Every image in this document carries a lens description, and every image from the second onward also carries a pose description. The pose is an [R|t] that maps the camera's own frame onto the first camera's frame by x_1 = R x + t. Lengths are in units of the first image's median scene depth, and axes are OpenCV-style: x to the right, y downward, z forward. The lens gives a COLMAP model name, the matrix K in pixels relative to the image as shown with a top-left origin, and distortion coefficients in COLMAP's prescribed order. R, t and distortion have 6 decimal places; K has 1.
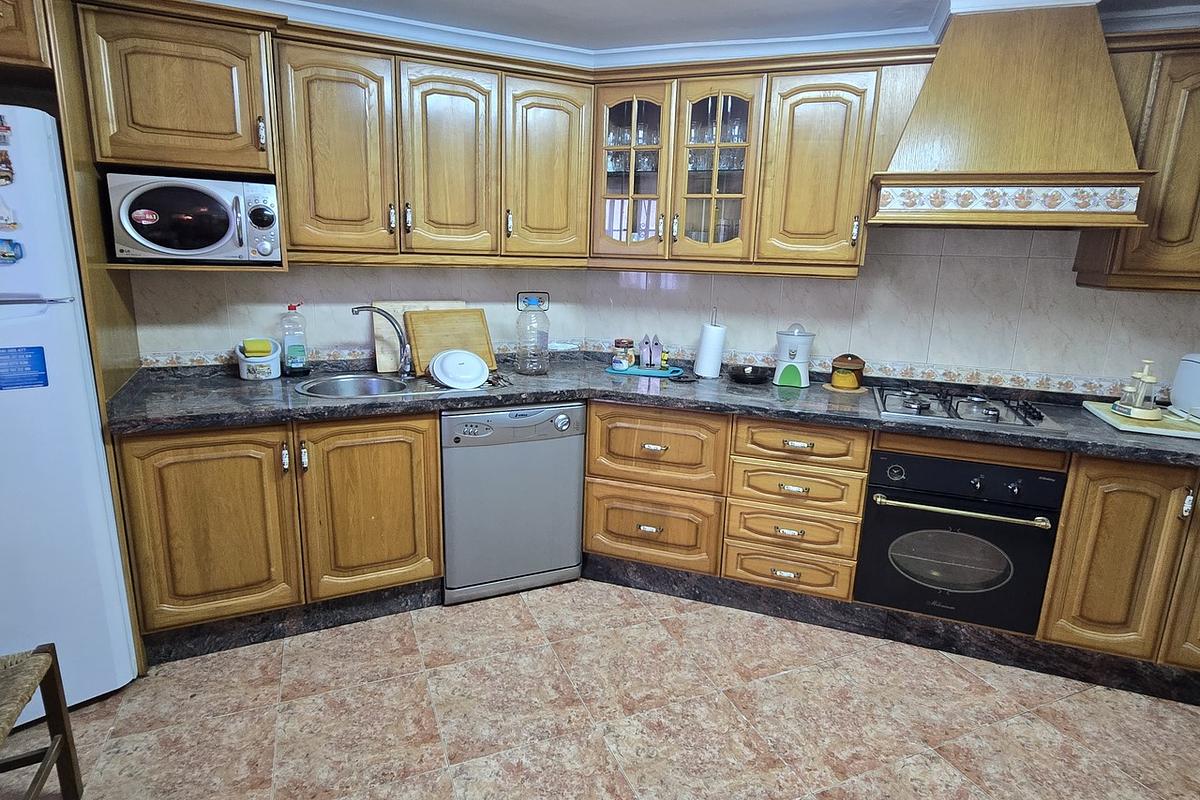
lens RADIAL K [[660.3, 0, 598.9], [0, 660.3, 398.8], [0, 0, 1]] dist [0.000336, -0.001242]
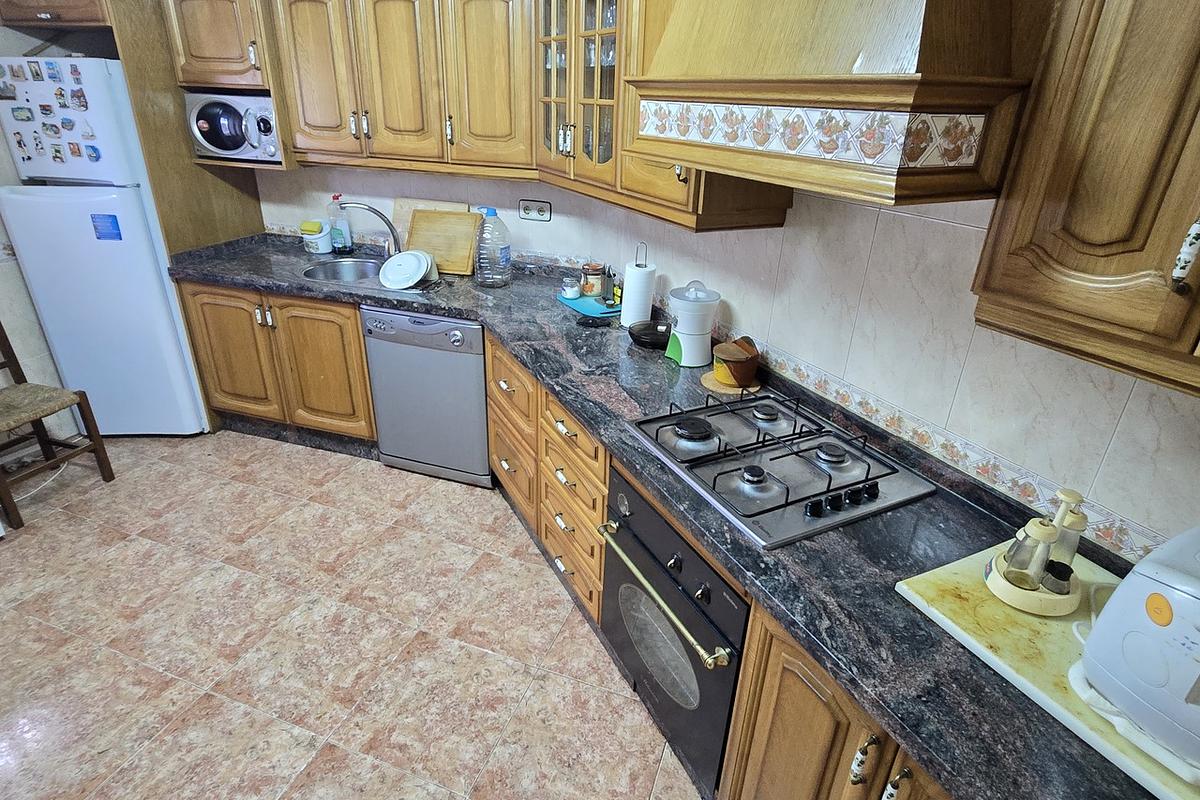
lens RADIAL K [[660.3, 0, 597.7], [0, 660.3, 402.1], [0, 0, 1]] dist [0.000336, -0.001242]
pose [[0.715434, 0.290645, -0.635358, 0.855533], [-0.163507, 0.953765, 0.252186, -0.179083], [0.679279, -0.076537, 0.729879, 0.433463]]
